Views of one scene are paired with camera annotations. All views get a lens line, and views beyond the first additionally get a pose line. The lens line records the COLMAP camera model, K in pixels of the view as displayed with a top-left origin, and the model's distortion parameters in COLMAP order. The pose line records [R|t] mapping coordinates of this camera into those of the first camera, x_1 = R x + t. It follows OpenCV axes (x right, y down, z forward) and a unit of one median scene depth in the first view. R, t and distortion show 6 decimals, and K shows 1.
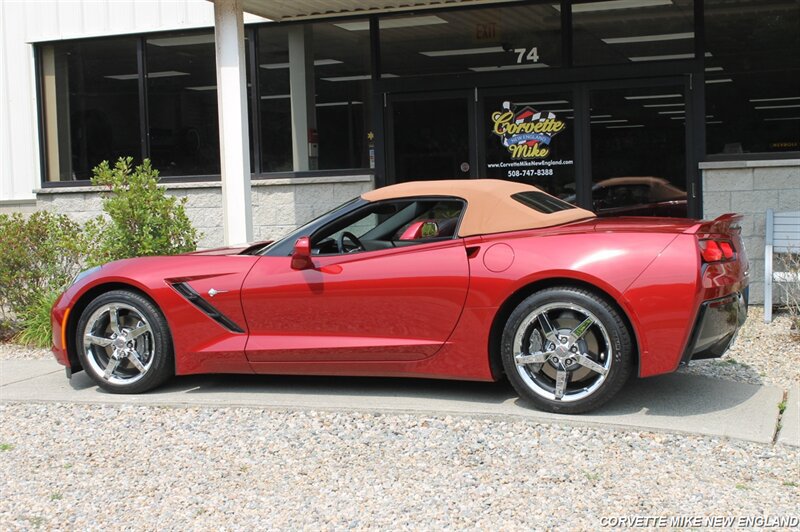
lens RADIAL K [[1210.8, 0, 400.0], [0, 1210.8, 266.0], [0, 0, 1]] dist [-0.038169, 0.130528]
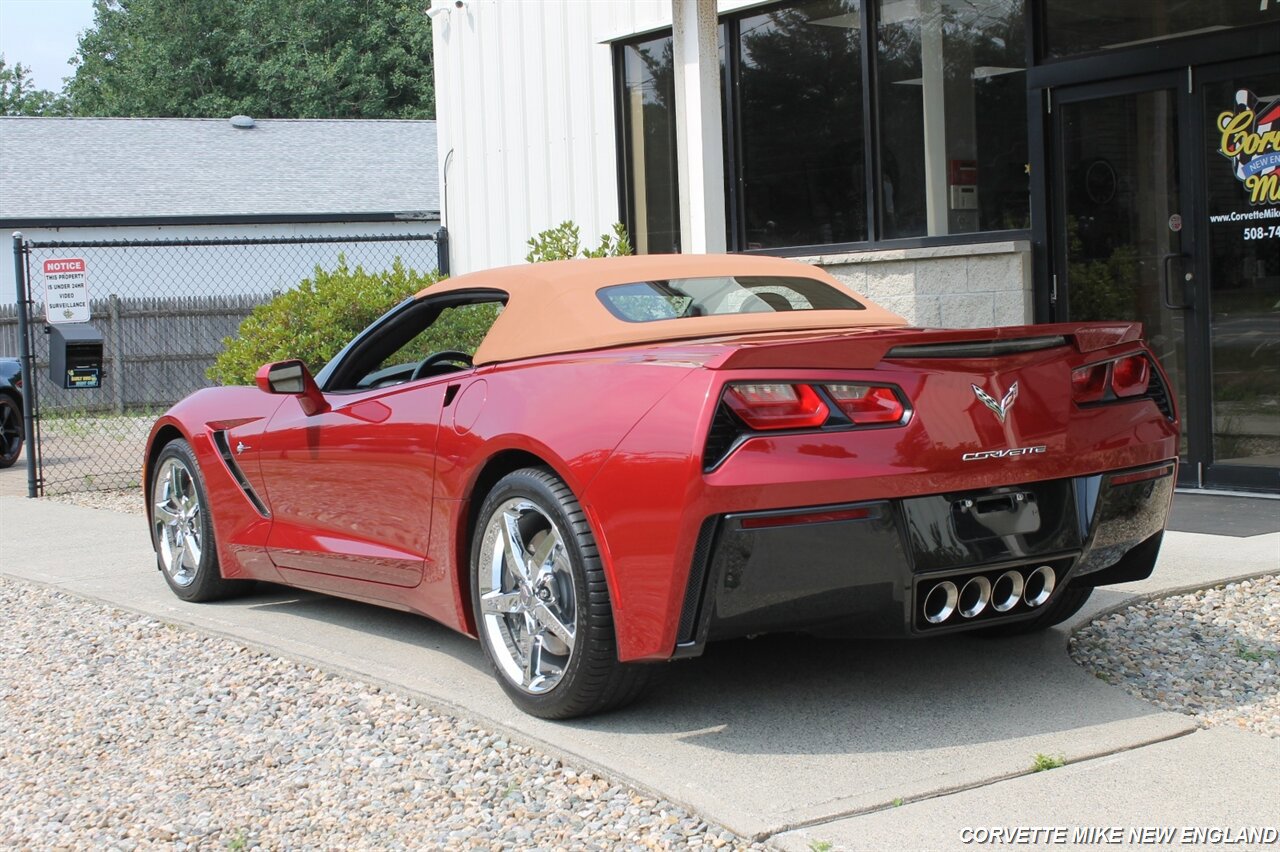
lens RADIAL K [[1937.3, 0, 640.0], [0, 1937.3, 426.0], [0, 0, 1]] dist [-0.038169, 0.130528]
pose [[0.807969, 0.037524, -0.588029, 0.366297], [-0.024417, 0.999245, 0.030215, -0.014922], [0.588719, -0.010055, 0.808275, 0.205956]]
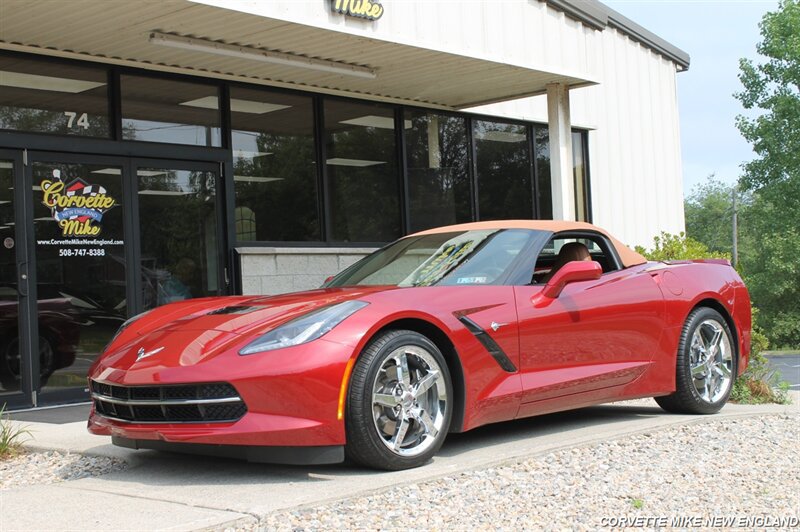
lens RADIAL K [[1187.8, 0, 400.0], [0, 1187.8, 266.0], [0, 0, 1]] dist [-0.034585, 0.053442]
pose [[0.397056, 0.042487, 0.916810, -0.594588], [0.092395, 0.992003, -0.085987, 0.028440], [-0.913132, 0.118850, 0.389955, 0.457679]]
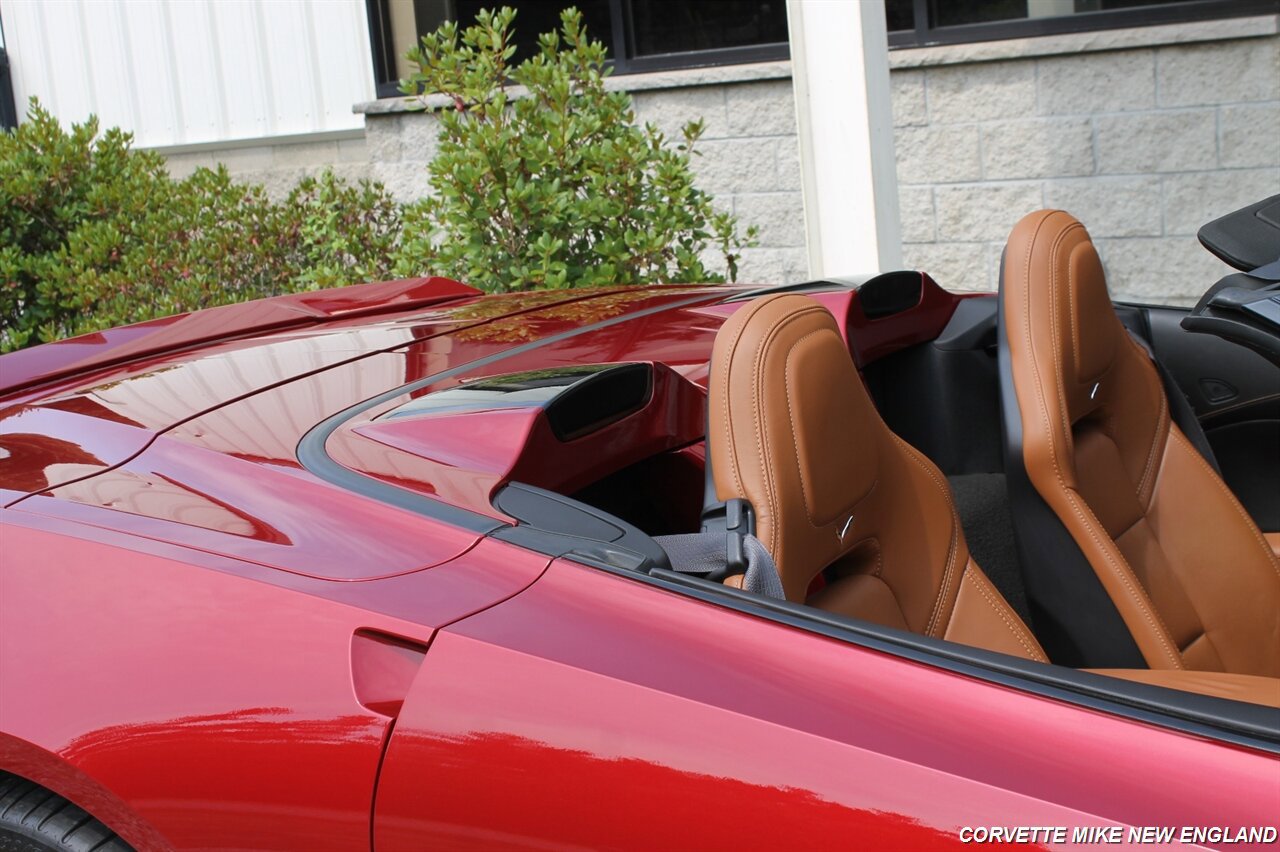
lens RADIAL K [[1900.5, 0, 640.0], [0, 1900.5, 426.0], [0, 0, 1]] dist [-0.034585, 0.053442]
pose [[0.959175, -0.002969, -0.282796, -0.046209], [0.042074, 0.990315, 0.132308, -0.043080], [0.279665, -0.138805, 0.950011, 0.487650]]
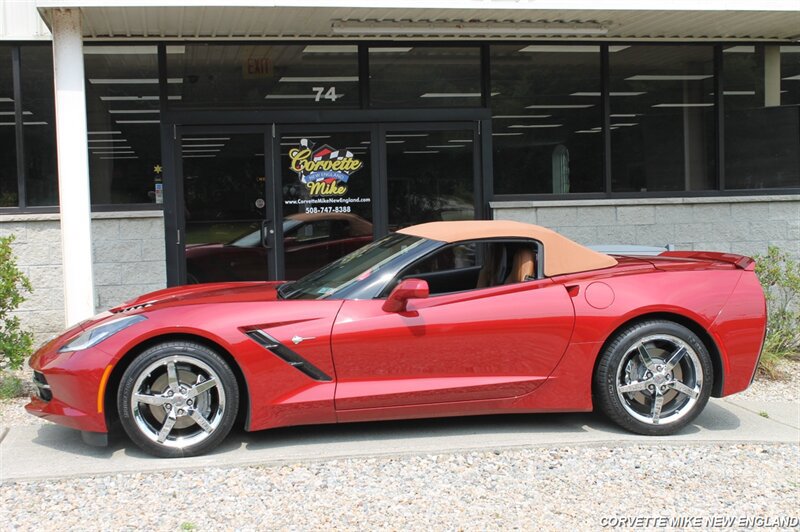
lens RADIAL K [[1210.8, 0, 400.0], [0, 1210.8, 266.0], [0, 0, 1]] dist [-0.038169, 0.130528]
pose [[0.870511, -0.014162, 0.491945, -0.342561], [0.026295, 0.999497, -0.017755, -0.010355], [-0.491446, 0.028391, 0.870445, 0.088736]]
